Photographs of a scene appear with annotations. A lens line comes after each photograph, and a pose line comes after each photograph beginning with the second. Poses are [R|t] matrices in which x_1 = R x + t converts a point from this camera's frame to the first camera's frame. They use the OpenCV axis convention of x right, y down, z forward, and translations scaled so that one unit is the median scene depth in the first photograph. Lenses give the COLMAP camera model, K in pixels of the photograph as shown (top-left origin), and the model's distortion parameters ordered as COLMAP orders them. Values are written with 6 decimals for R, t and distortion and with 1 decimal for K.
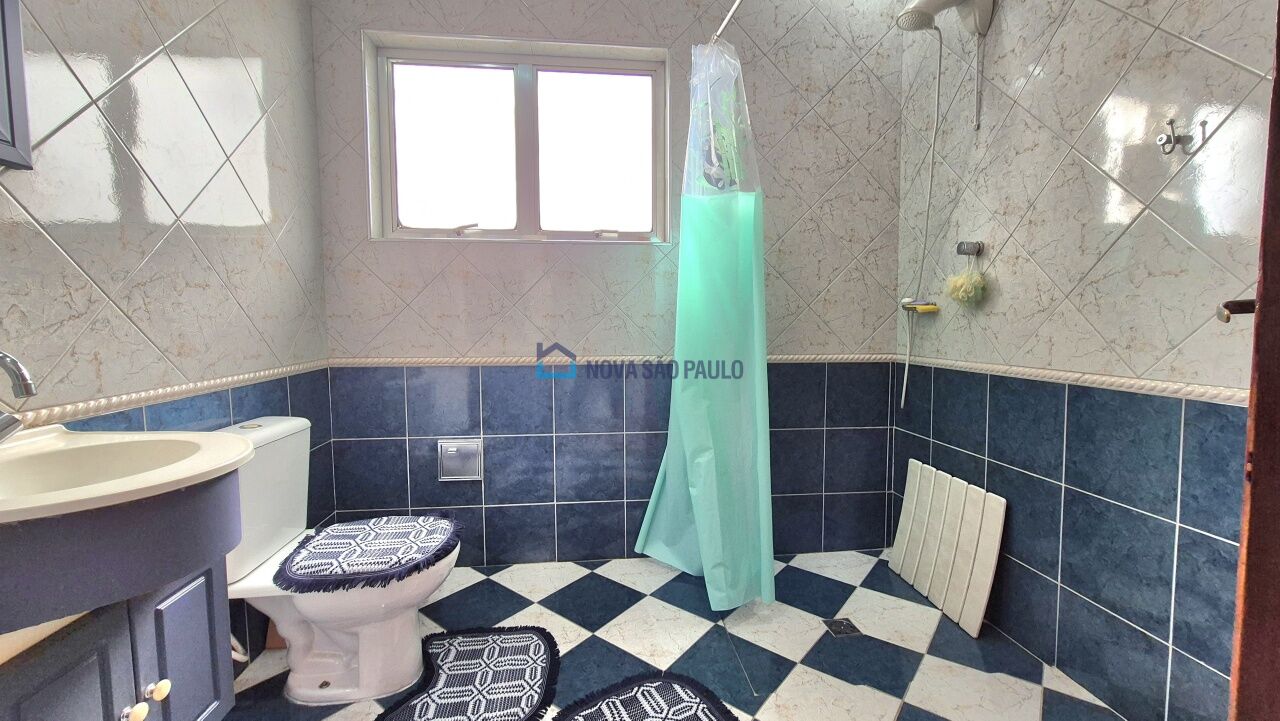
lens RADIAL K [[521.9, 0, 640.6], [0, 521.9, 354.1], [0, 0, 1]] dist [0.001356, -0.000213]
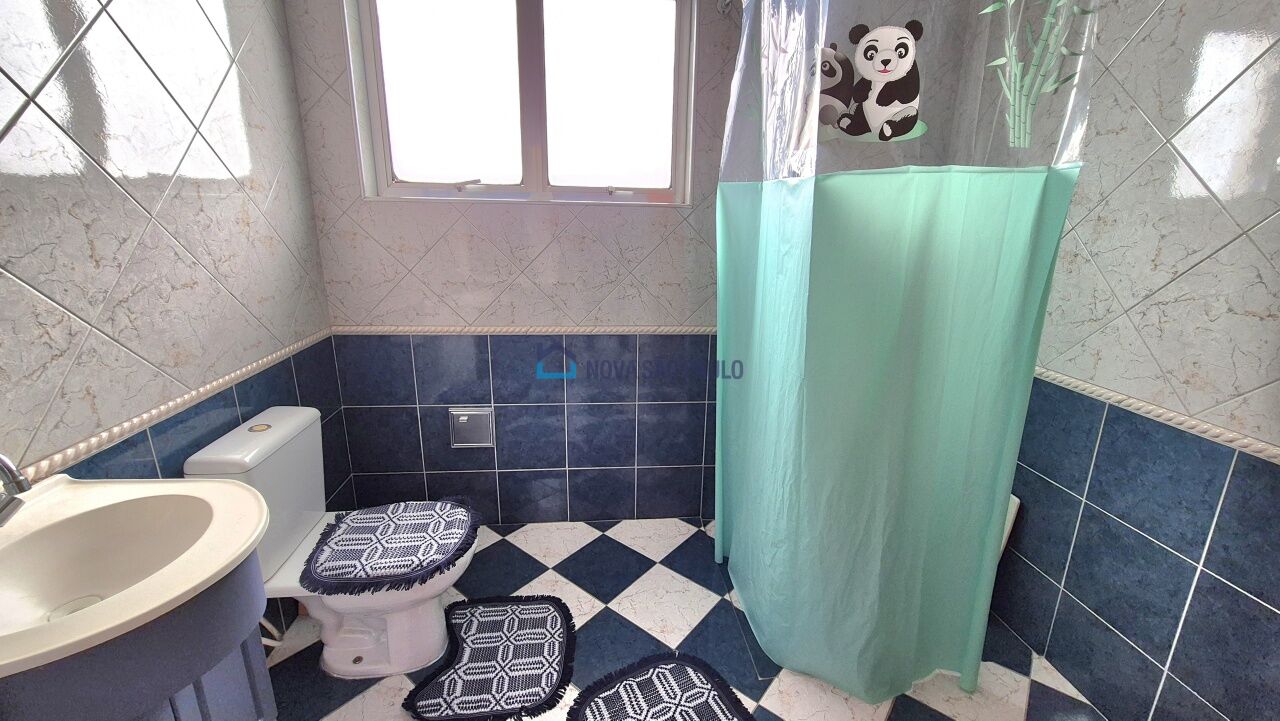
lens RADIAL K [[521.9, 0, 639.0], [0, 521.9, 360.0], [0, 0, 1]] dist [0.001356, -0.000213]
pose [[0.999739, 0.022639, -0.003219, -0.037050], [-0.021593, 0.980978, 0.192913, -0.177524], [0.007525, -0.192793, 0.981211, 0.069216]]
